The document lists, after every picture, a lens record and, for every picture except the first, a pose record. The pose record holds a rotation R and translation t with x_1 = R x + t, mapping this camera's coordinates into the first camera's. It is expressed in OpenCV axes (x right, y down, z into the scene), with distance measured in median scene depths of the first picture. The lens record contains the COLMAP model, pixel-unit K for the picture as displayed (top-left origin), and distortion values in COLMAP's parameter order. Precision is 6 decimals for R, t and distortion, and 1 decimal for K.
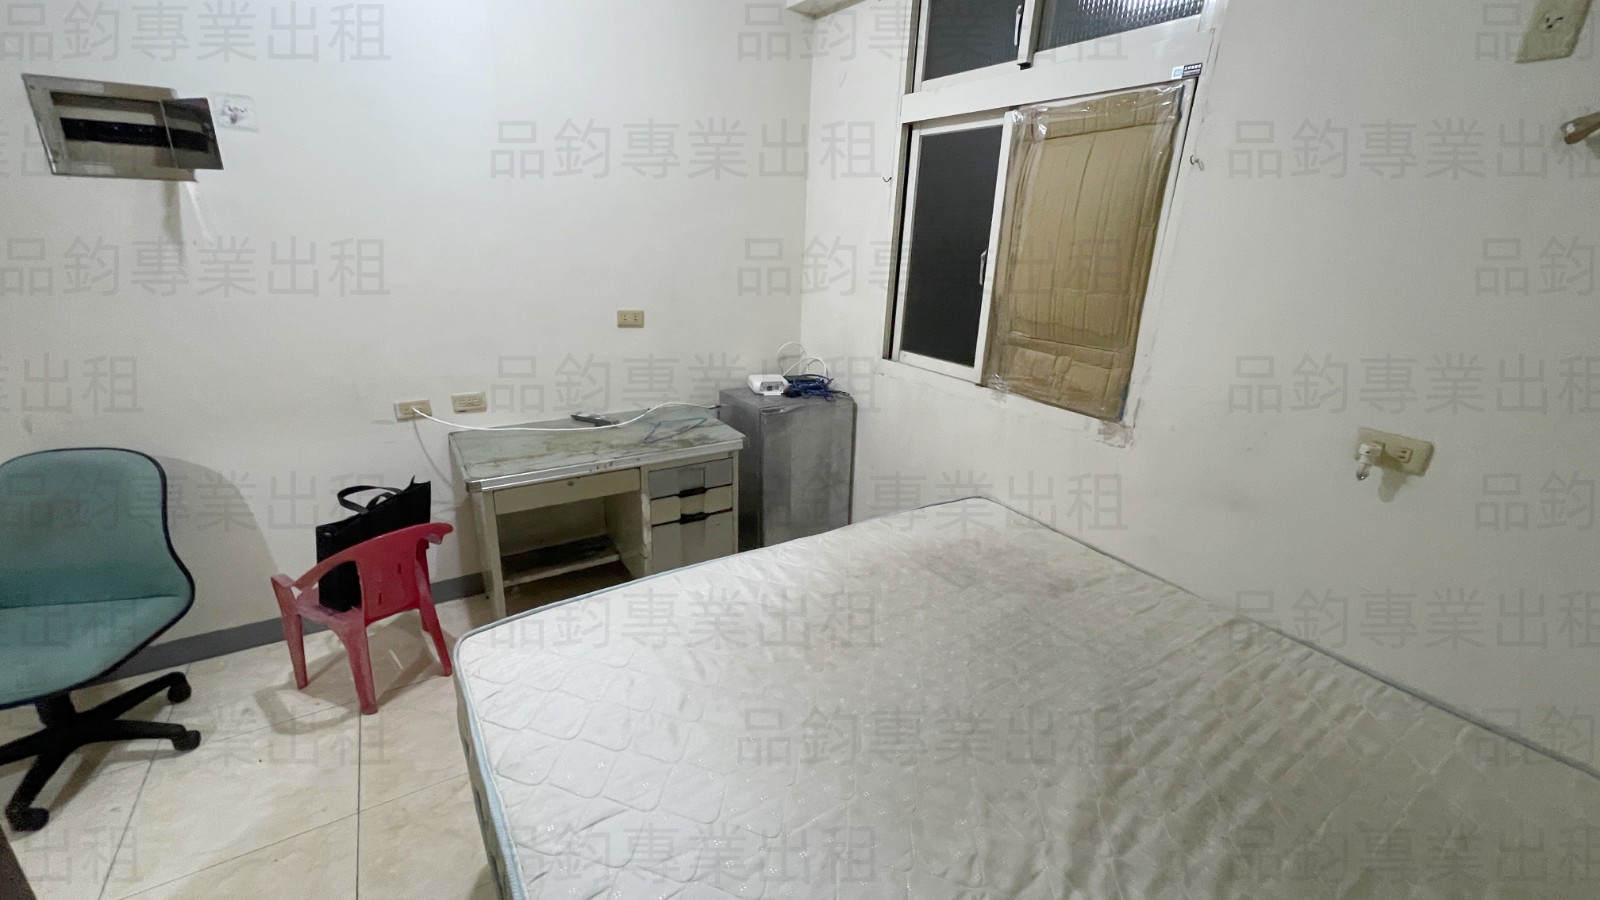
lens RADIAL K [[651.4, 0, 796.1], [0, 651.4, 437.1], [0, 0, 1]] dist [-0.000444, 0.001036]
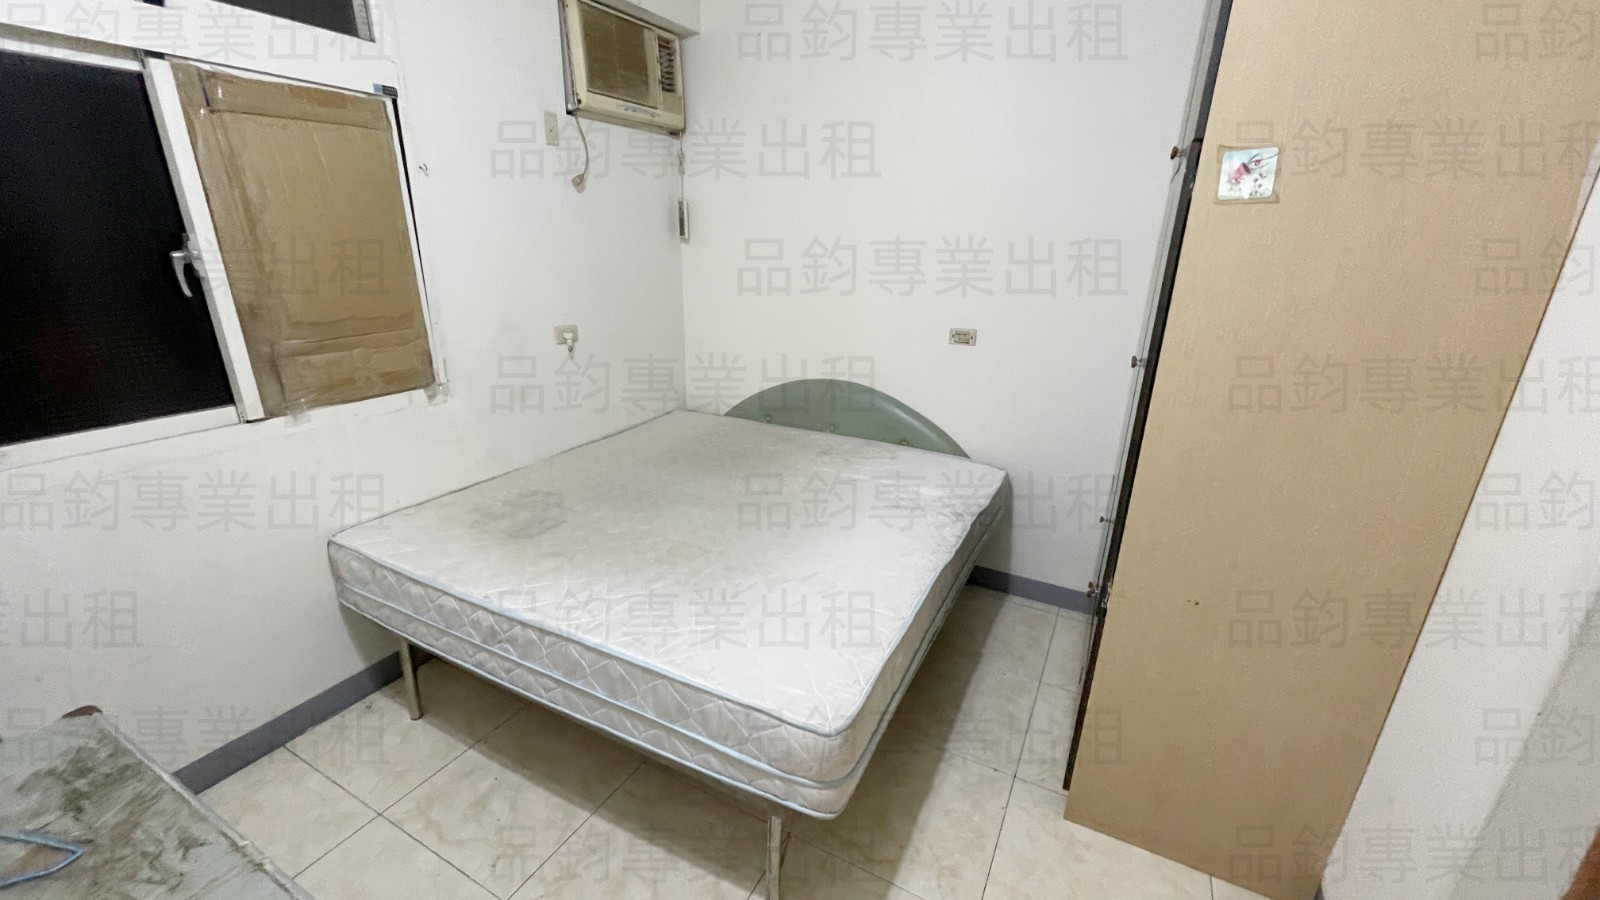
lens RADIAL K [[651.4, 0, 795.0], [0, 651.4, 446.6], [0, 0, 1]] dist [-0.000444, 0.001036]
pose [[-0.479546, -0.323407, 0.815747, -0.773581], [0.227727, 0.851895, 0.471610, -0.314508], [-0.847453, 0.411926, -0.334874, 0.828042]]
